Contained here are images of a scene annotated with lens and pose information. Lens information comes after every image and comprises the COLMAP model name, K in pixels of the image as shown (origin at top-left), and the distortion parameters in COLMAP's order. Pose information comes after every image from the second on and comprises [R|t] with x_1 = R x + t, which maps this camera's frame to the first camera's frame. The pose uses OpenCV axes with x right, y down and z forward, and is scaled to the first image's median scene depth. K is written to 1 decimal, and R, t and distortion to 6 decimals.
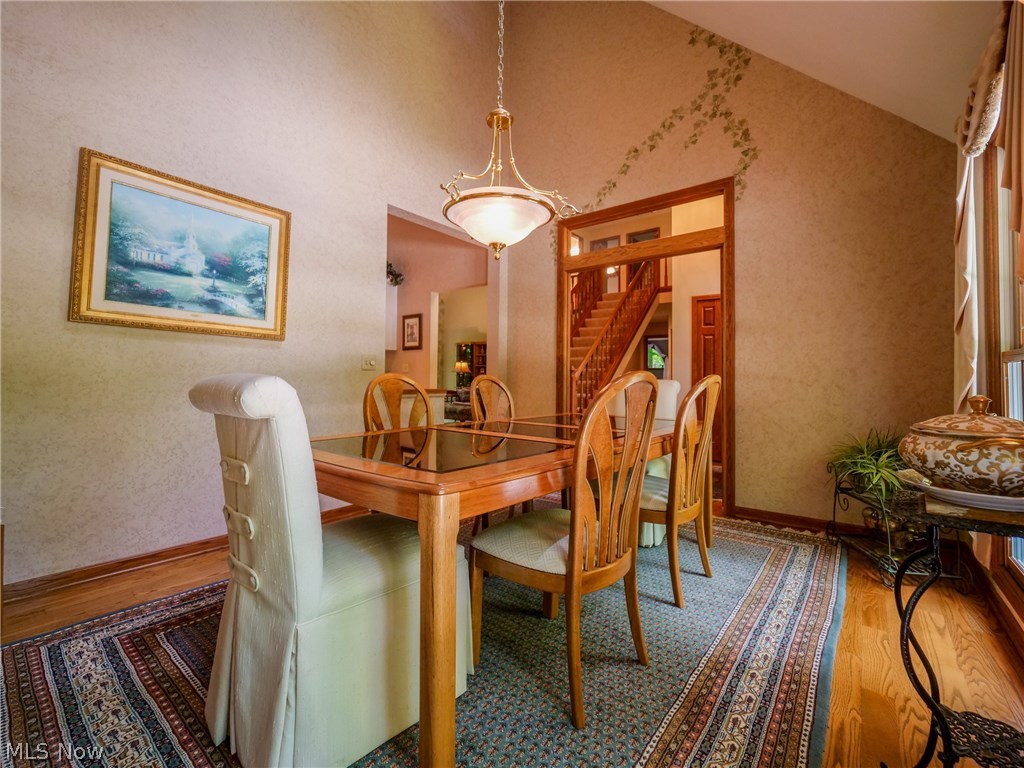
lens RADIAL K [[428.9, 0, 515.6], [0, 428.9, 378.2], [0, 0, 1]] dist [-0.007087, 0.000643]
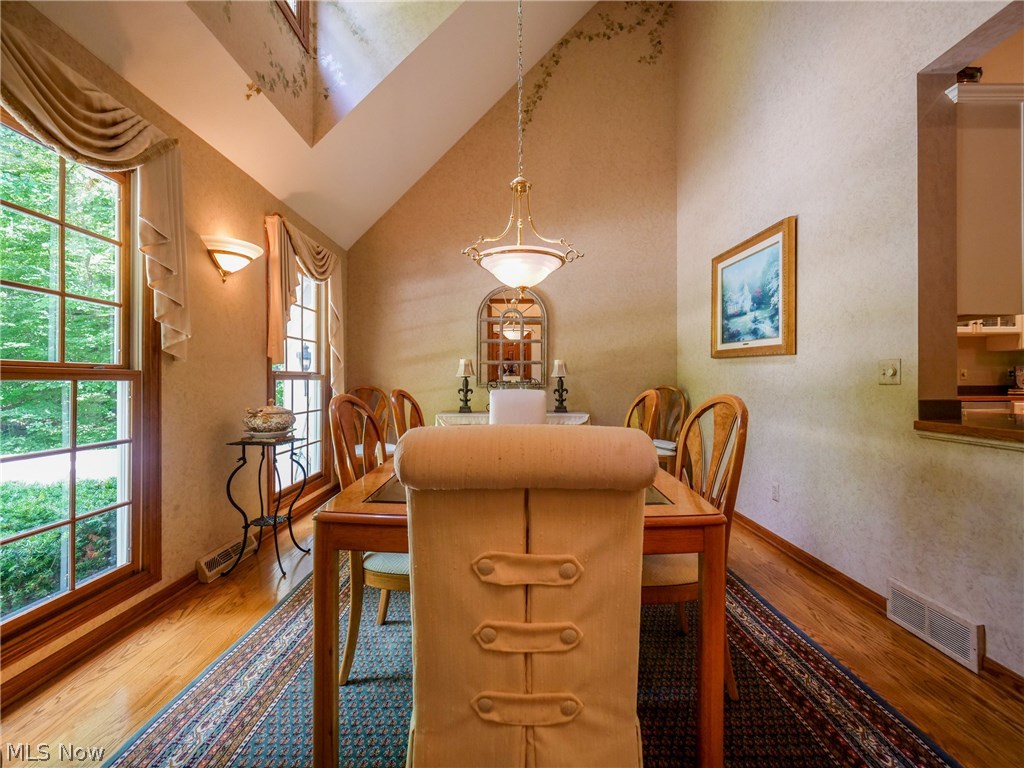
lens RADIAL K [[428.9, 0, 512.0], [0, 428.9, 384.1], [0, 0, 1]] dist [-0.007087, 0.000643]
pose [[-0.782896, 0.001285, -0.622152, 0.568289], [-0.002257, 0.999985, 0.004905, -0.027792], [0.622149, 0.005244, -0.782881, 1.465908]]
